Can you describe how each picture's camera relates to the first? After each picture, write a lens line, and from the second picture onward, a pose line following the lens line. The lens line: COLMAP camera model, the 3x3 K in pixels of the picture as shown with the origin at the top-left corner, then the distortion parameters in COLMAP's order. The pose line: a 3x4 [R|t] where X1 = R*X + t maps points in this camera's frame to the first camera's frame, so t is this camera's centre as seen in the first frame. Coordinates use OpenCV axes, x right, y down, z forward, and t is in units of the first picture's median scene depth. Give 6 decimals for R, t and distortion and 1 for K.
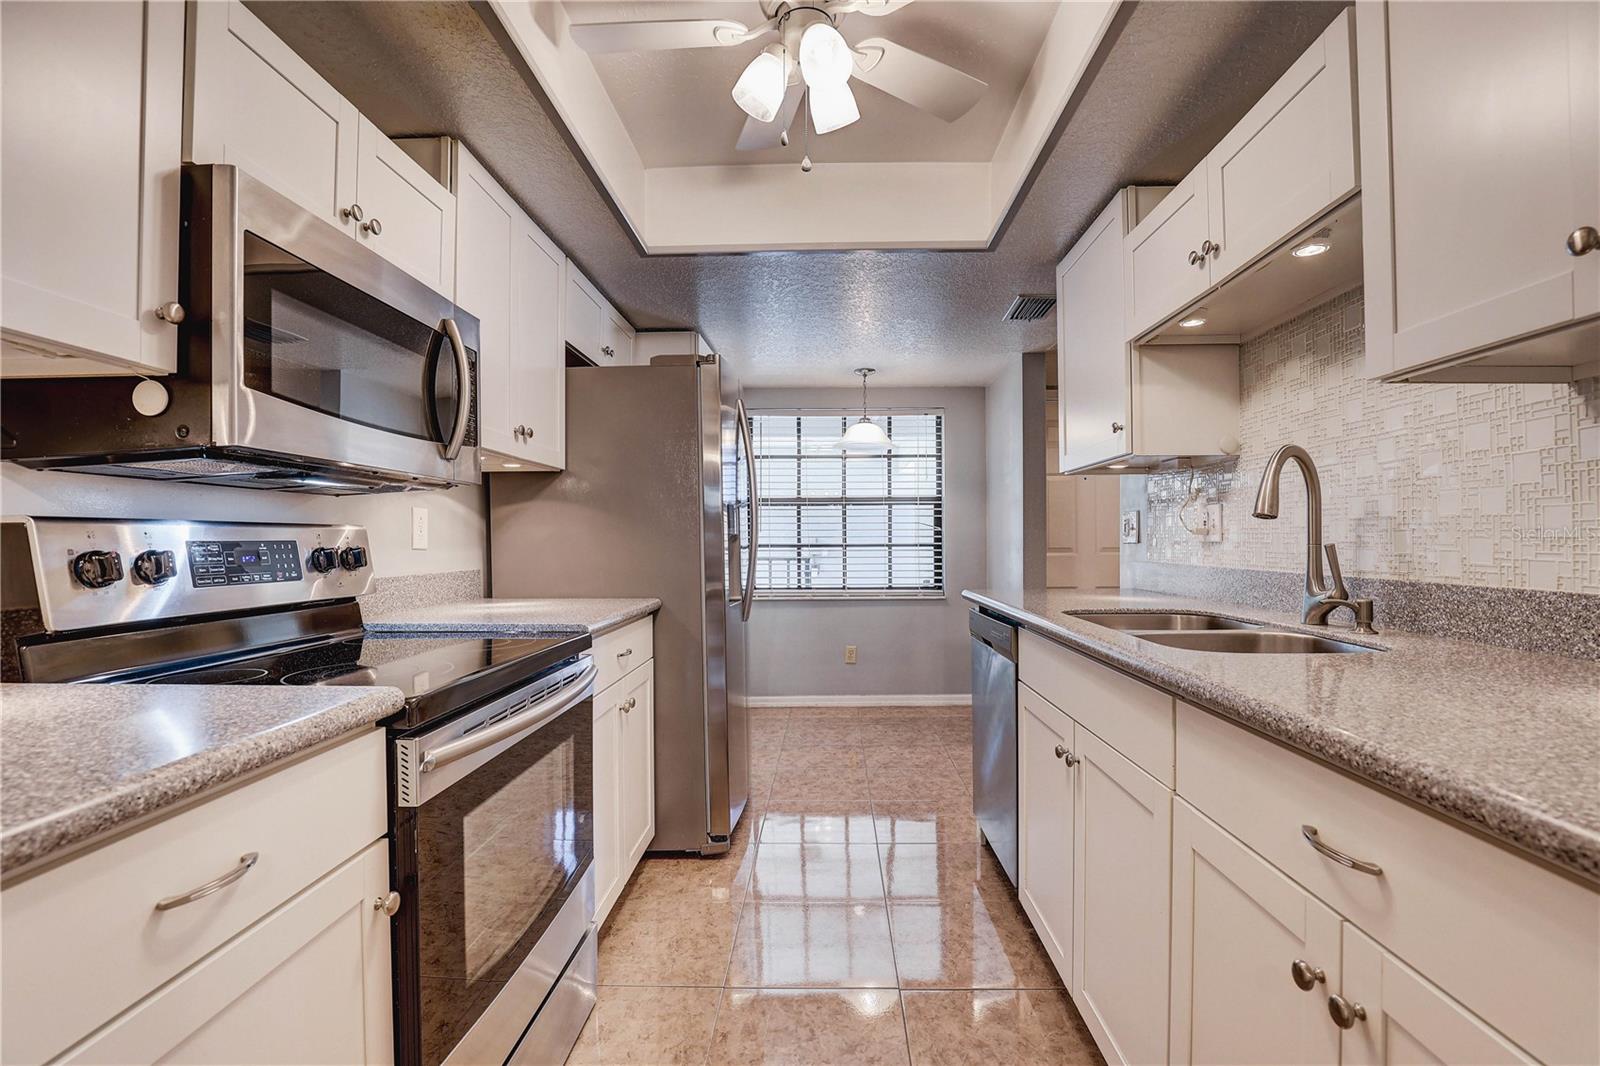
lens RADIAL K [[732.1, 0, 799.3], [0, 732.1, 533.1], [0, 0, 1]] dist [-0.037620, 0.007328]
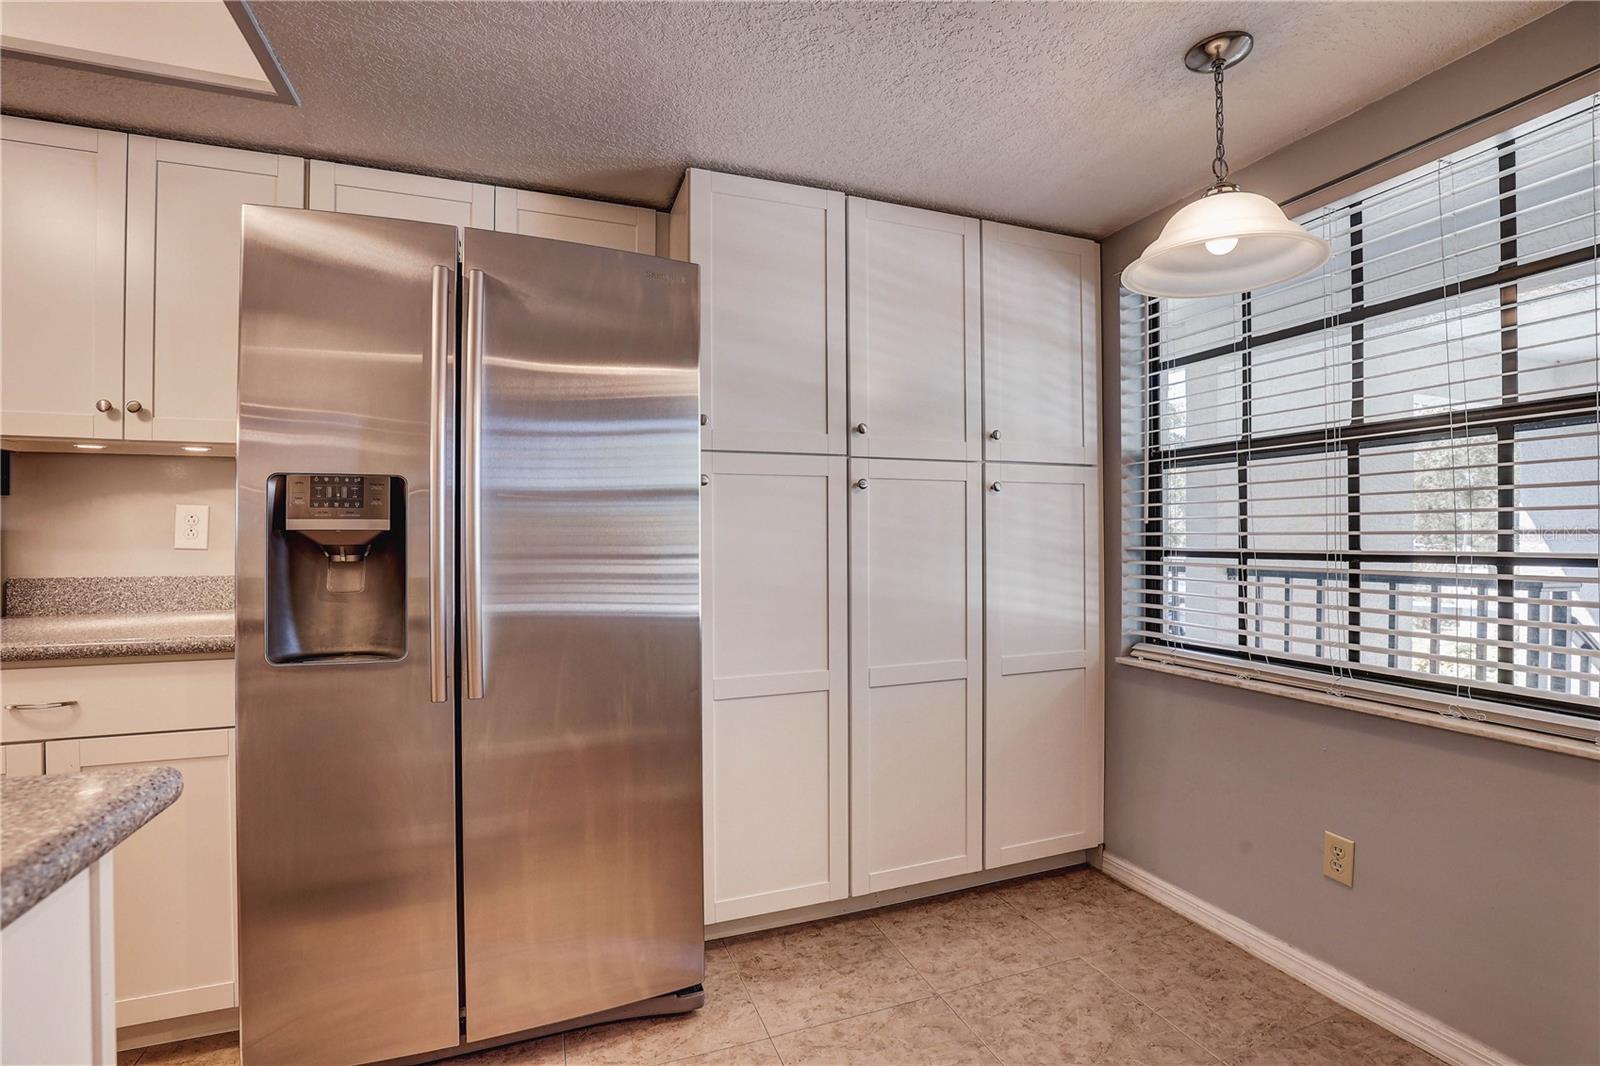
lens RADIAL K [[732.1, 0, 814.1], [0, 732.1, 540.5], [0, 0, 1]] dist [-0.037620, 0.007328]
pose [[0.392135, 0.003822, -0.919900, 0.758753], [0.008419, 0.999935, 0.007744, 0.011521], [0.919869, -0.010781, 0.392077, 1.620440]]
